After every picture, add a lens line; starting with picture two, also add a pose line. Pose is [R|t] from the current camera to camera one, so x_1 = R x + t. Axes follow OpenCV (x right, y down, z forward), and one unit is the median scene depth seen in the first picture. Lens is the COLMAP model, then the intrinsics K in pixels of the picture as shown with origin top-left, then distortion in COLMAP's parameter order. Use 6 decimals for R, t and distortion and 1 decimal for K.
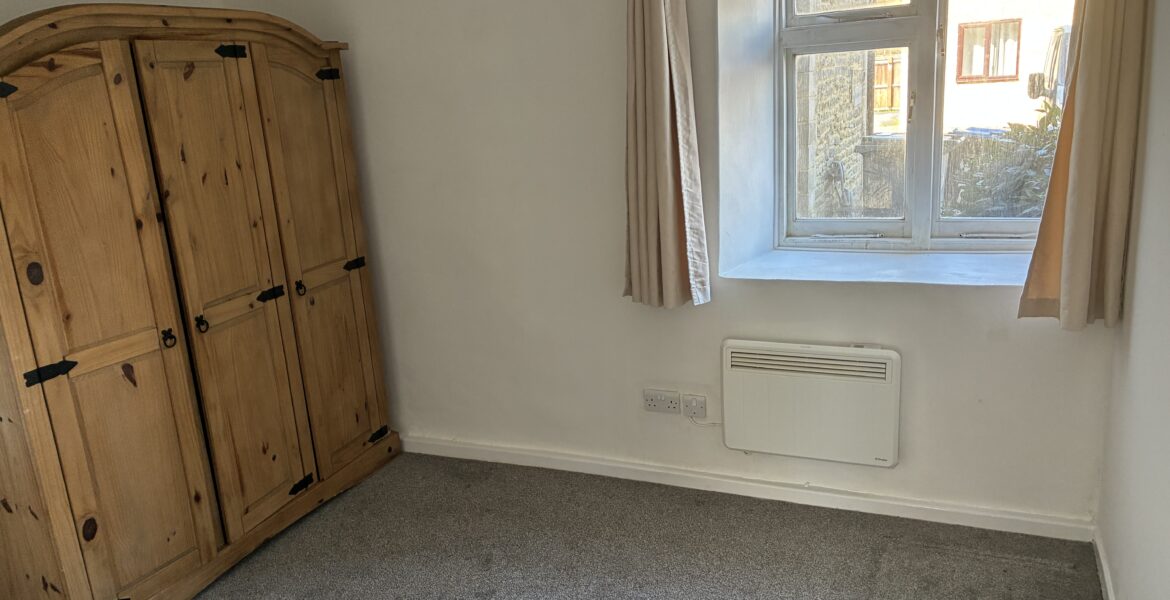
lens RADIAL K [[869.9, 0, 585.0], [0, 869.9, 300.0], [0, 0, 1]] dist [-0.000005, -0.006240]
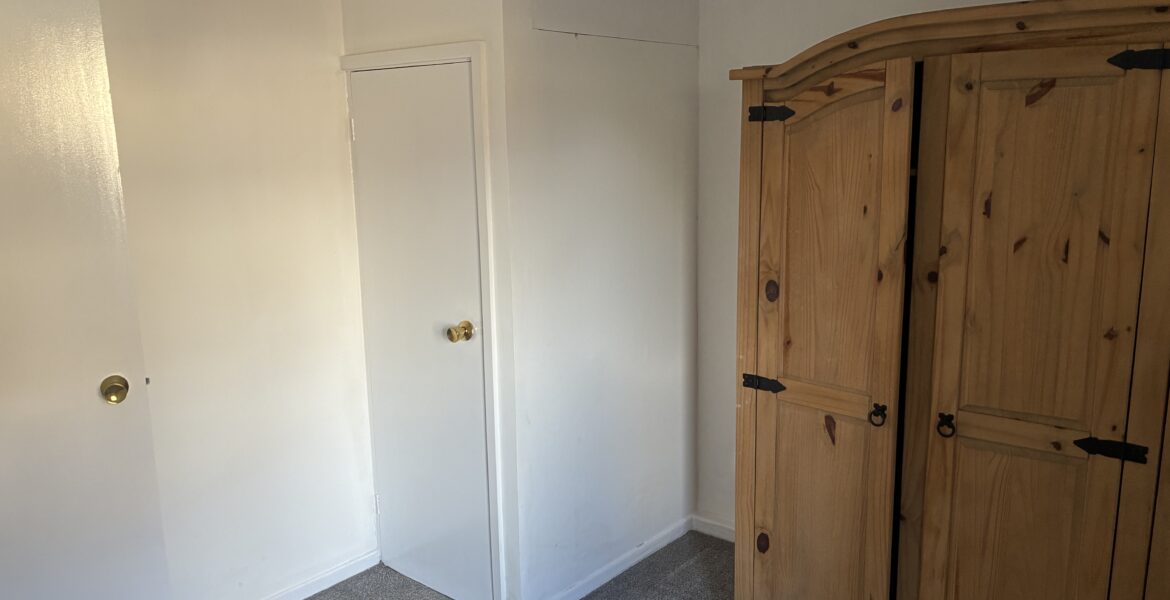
lens RADIAL K [[878.0, 0, 585.0], [0, 878.0, 300.0], [0, 0, 1]] dist [-0.006518, -0.001347]
pose [[-0.279676, 0.252309, -0.926349, 0.369940], [-0.207213, 0.926249, 0.314842, -0.280111], [0.937467, 0.280005, -0.206768, 0.934460]]
